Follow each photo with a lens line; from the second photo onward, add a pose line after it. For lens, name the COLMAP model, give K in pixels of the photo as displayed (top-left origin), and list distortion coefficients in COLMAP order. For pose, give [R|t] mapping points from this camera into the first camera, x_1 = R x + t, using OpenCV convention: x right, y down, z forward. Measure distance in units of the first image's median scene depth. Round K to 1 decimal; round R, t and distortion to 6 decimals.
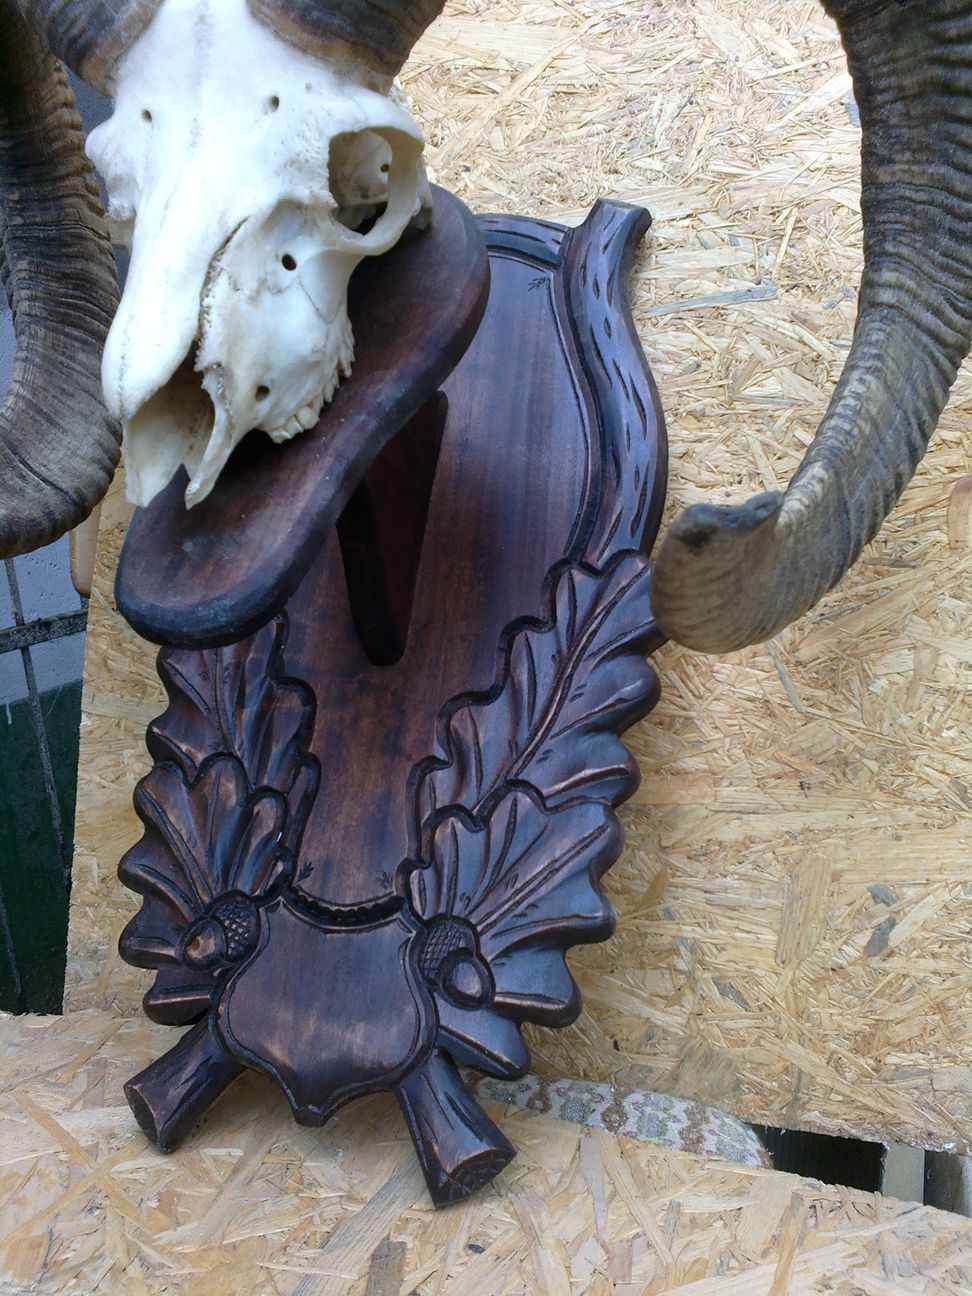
lens RADIAL K [[1165.4, 0, 486.0], [0, 1165.4, 648.0], [0, 0, 1]] dist [0.070826, -0.202417]
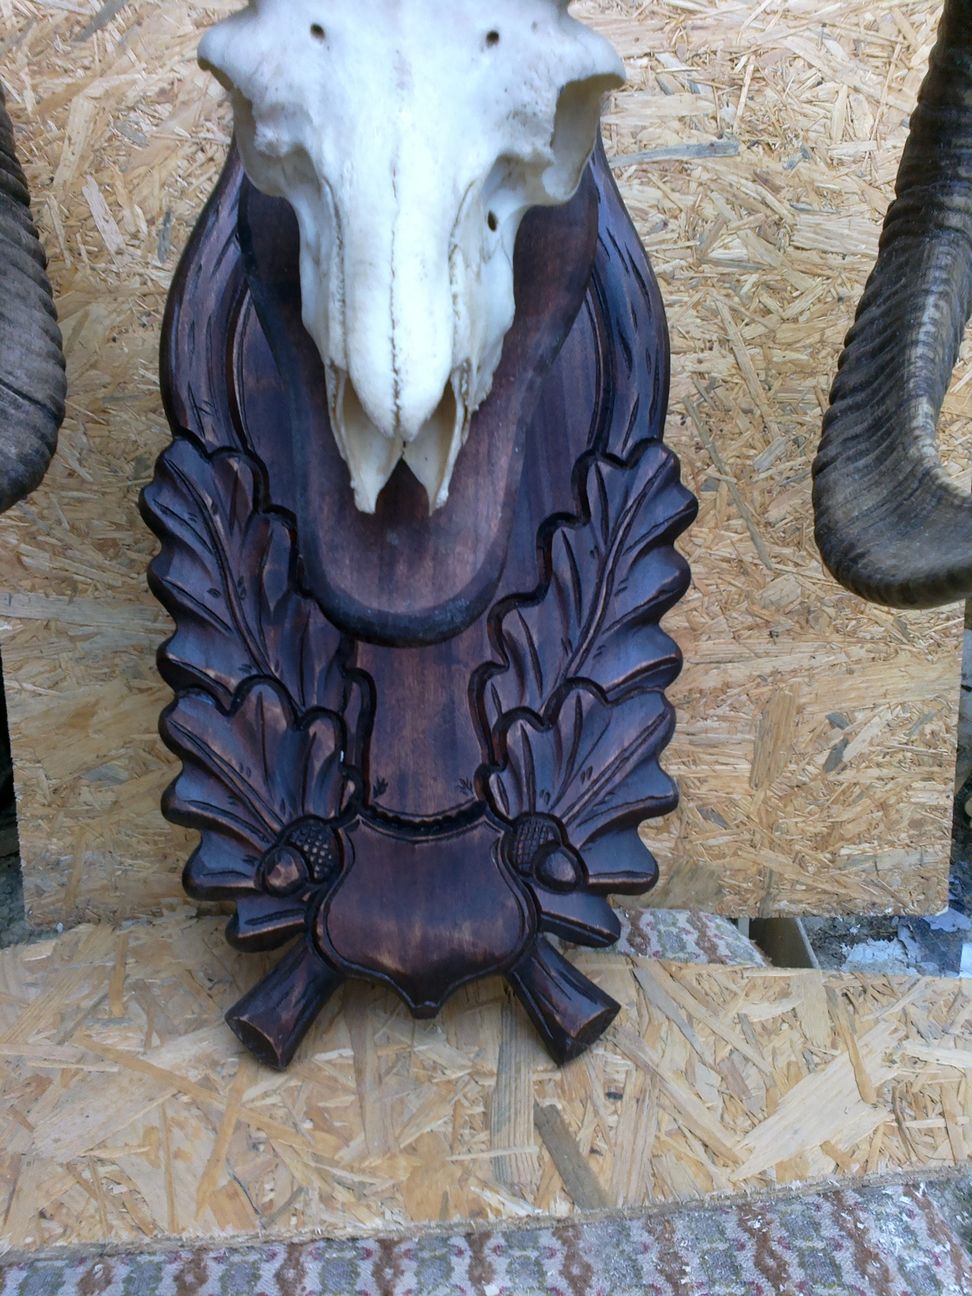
lens RADIAL K [[1165.4, 0, 486.0], [0, 1165.4, 648.0], [0, 0, 1]] dist [0.070826, -0.202417]
pose [[0.941180, -0.120307, 0.315764, -0.356086], [0.037432, 0.965841, 0.256417, -0.173724], [-0.335826, -0.229515, 0.913534, 0.070731]]
